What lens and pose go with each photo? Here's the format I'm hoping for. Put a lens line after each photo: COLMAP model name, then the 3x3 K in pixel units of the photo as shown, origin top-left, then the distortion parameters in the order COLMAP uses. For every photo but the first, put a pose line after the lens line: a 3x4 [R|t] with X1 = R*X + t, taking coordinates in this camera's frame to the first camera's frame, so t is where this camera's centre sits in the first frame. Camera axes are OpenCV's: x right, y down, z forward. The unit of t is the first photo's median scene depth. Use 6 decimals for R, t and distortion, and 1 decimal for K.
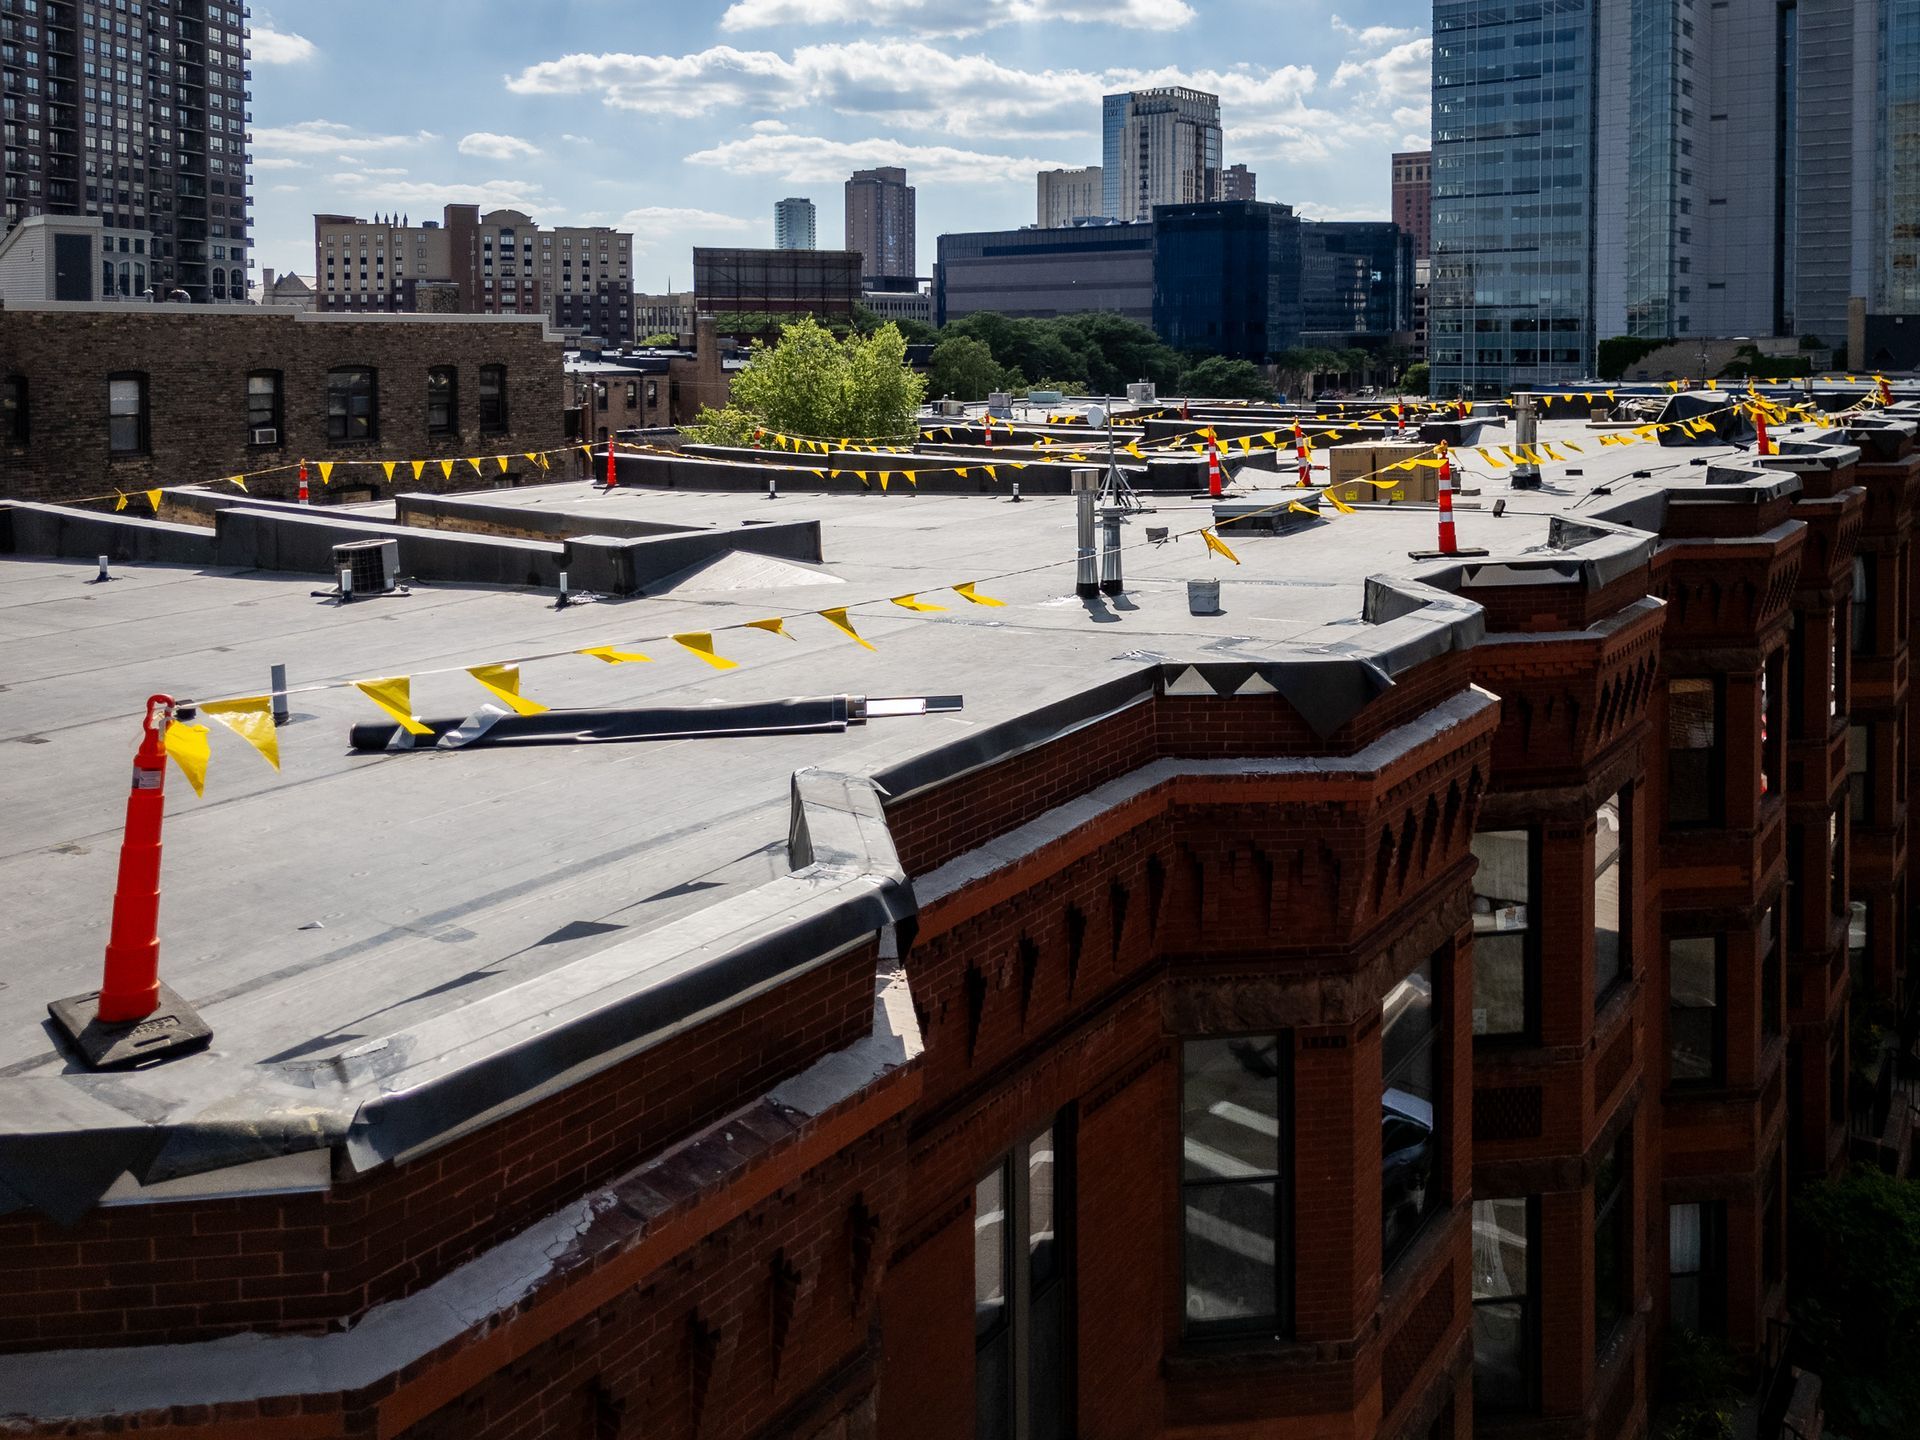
lens RADIAL K [[1536.9, 0, 1001.0], [0, 1536.9, 382.1], [0, 0, 1]] dist [0.097409, -0.149127]
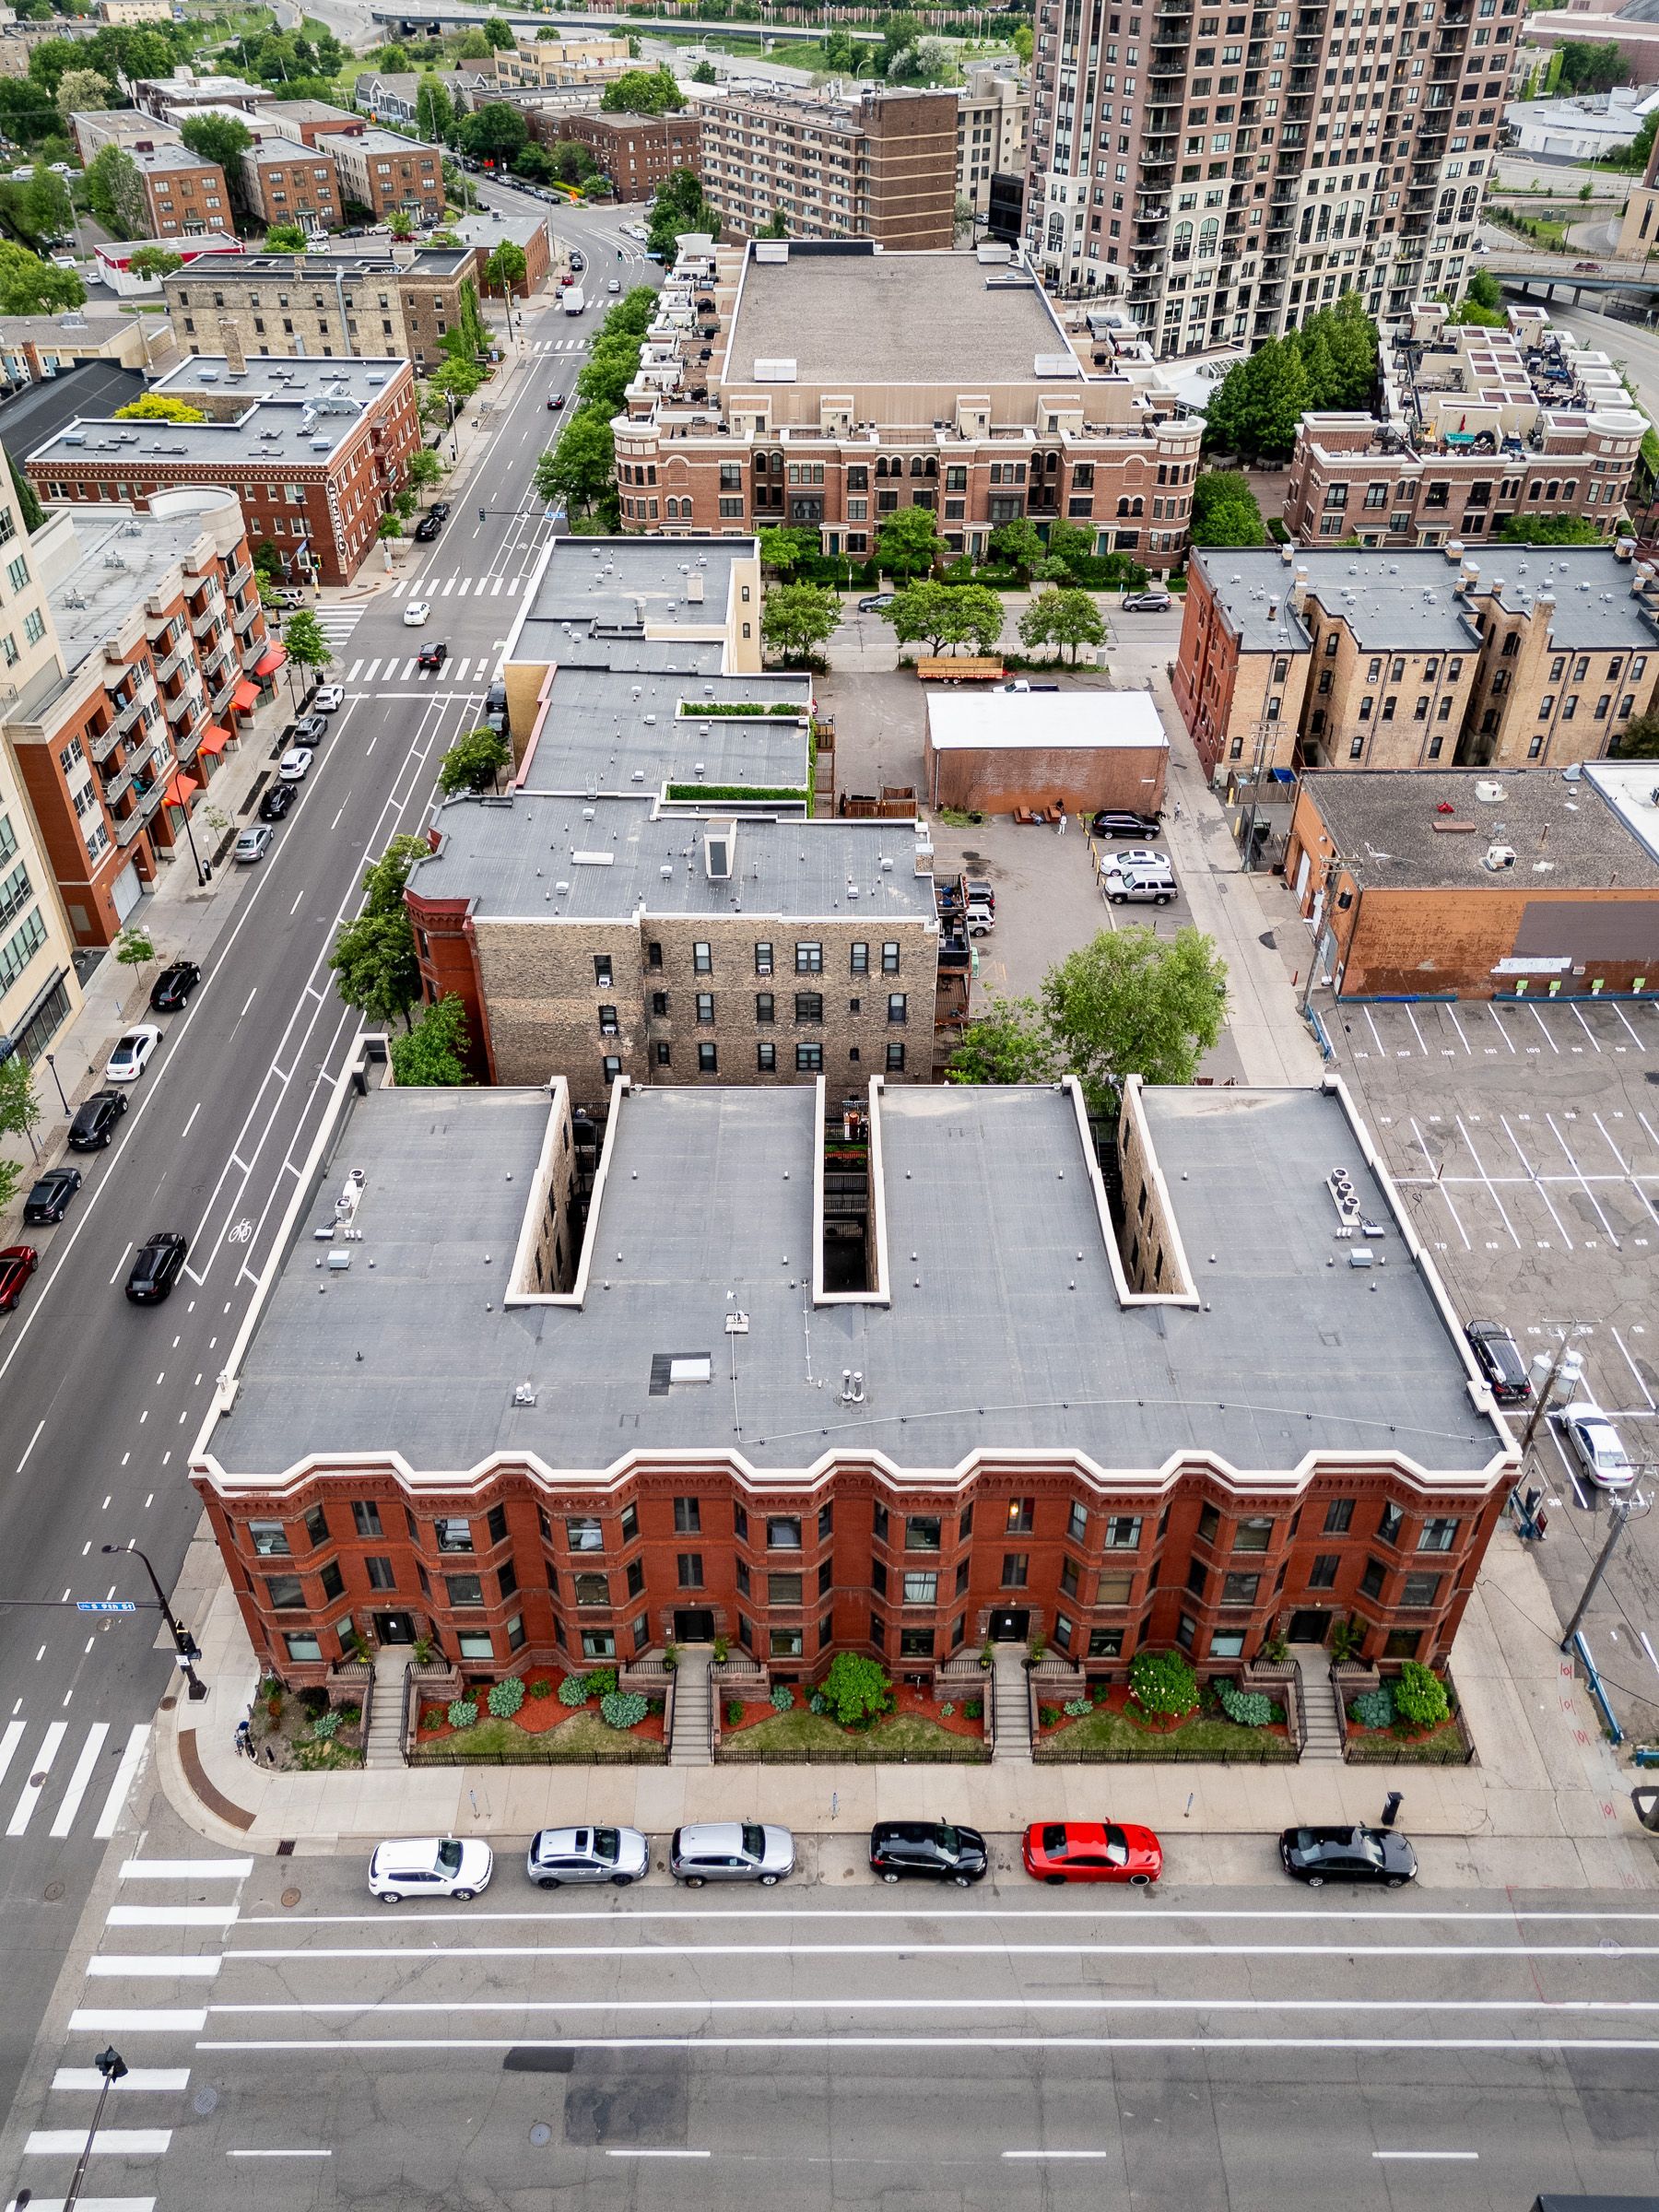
lens RADIAL K [[1615.4, 0, 820.7], [0, 1615.4, 1100.9], [0, 0, 1]] dist [0.074772, -0.065677]
pose [[0.597535, 0.488034, -0.636218, 0.169044], [-0.031514, 0.807126, 0.589537, -0.179443], [0.801223, -0.332220, 0.497666, -0.012715]]
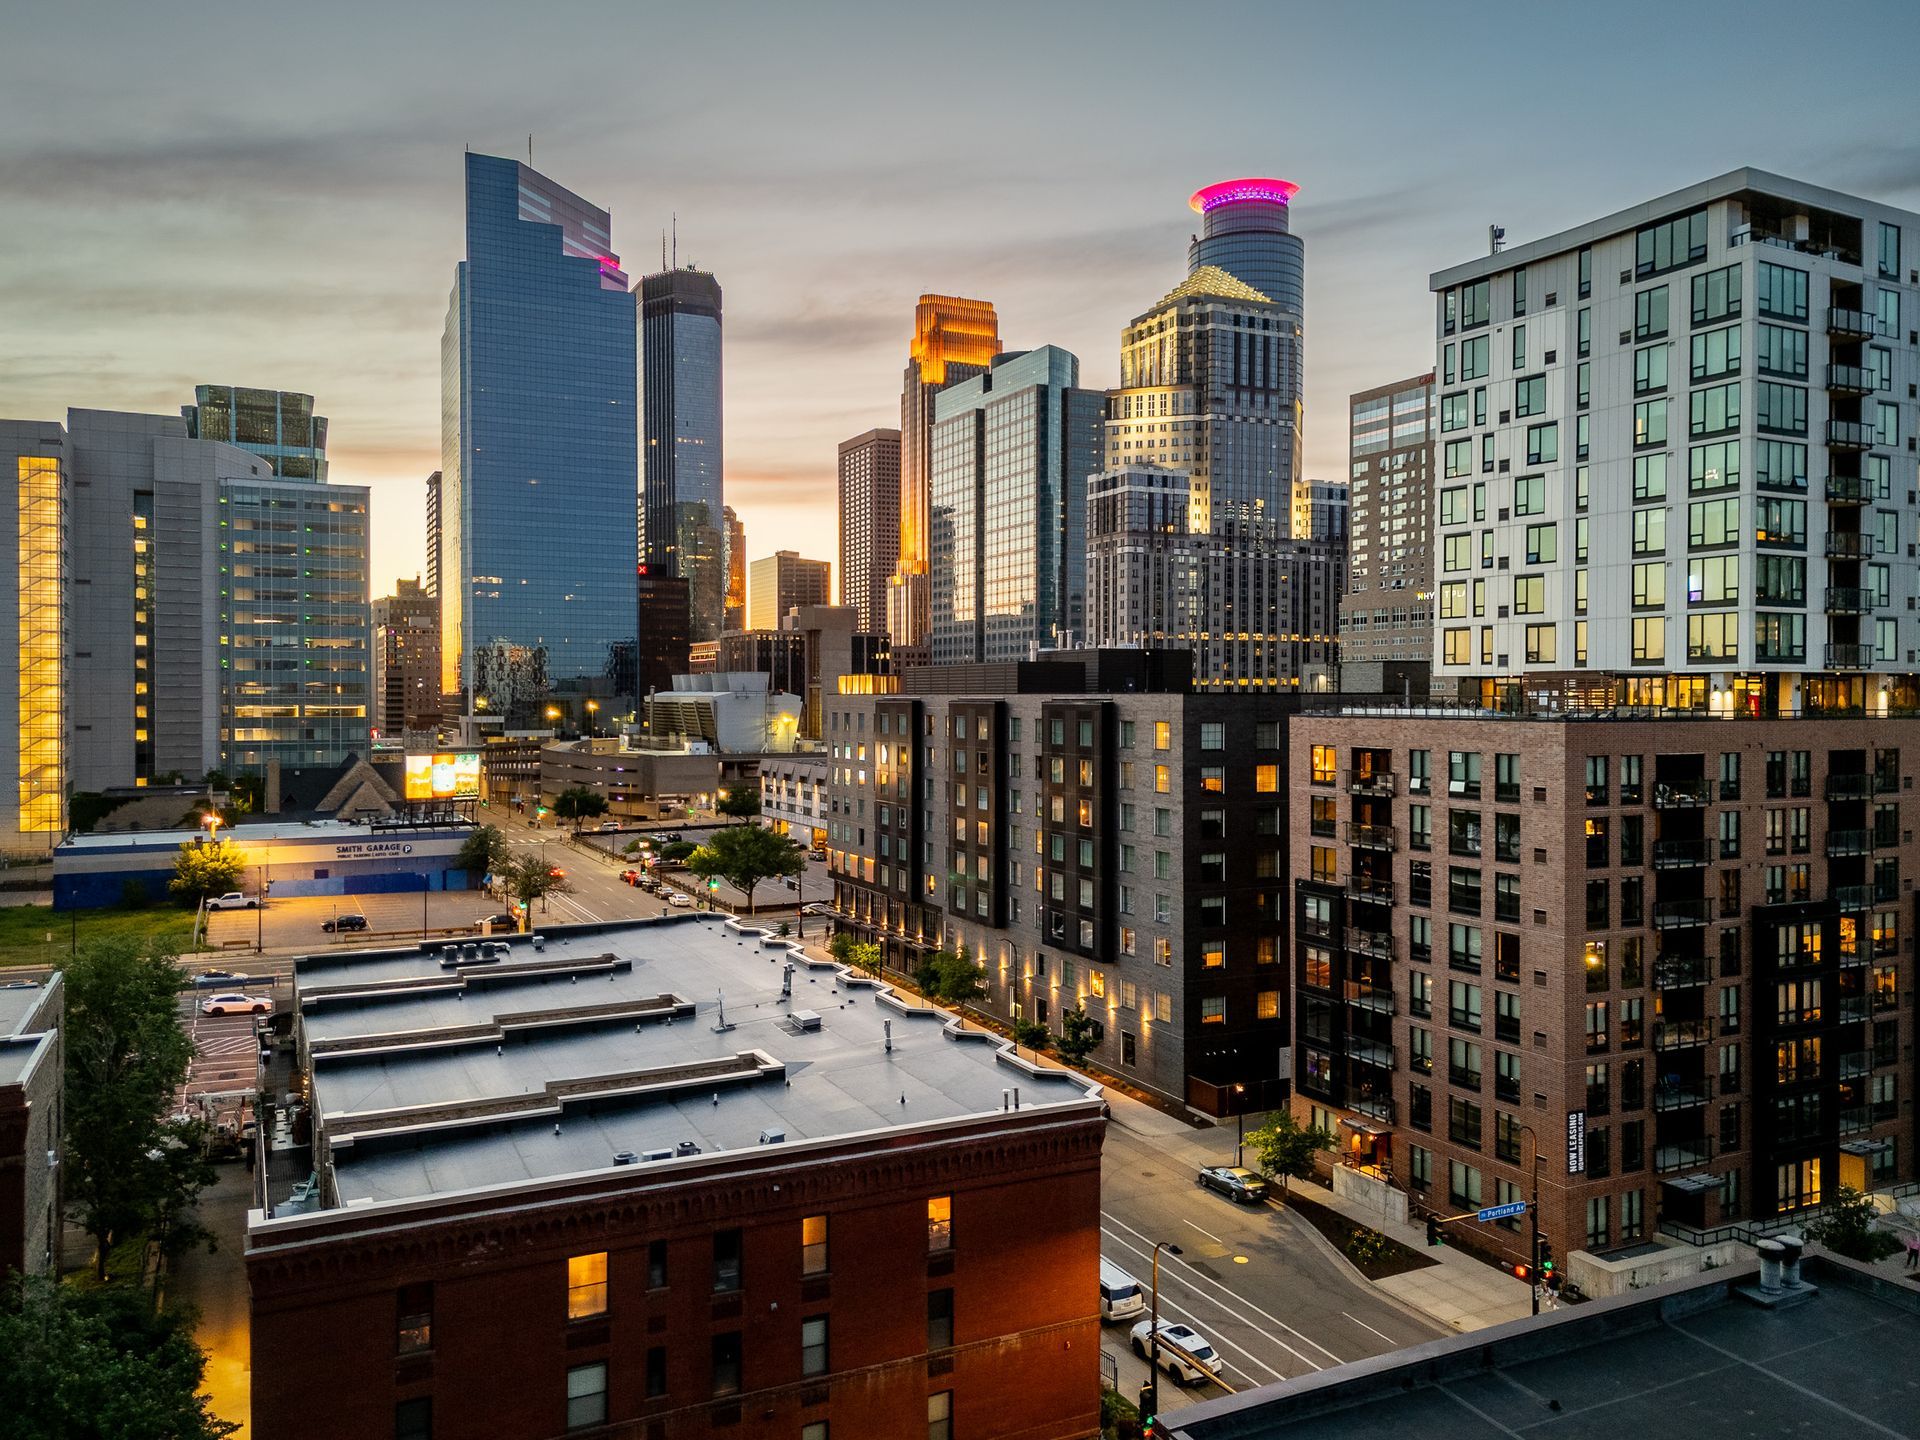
lens RADIAL K [[1425.1, 0, 954.4], [0, 1425.1, 708.0], [0, 0, 1]] dist [0.090786, -0.098543]
pose [[0.454095, -0.001250, 0.890952, -0.209468], [0.026258, 0.999583, -0.011980, -0.046749], [-0.890566, 0.028835, 0.453939, -0.062805]]
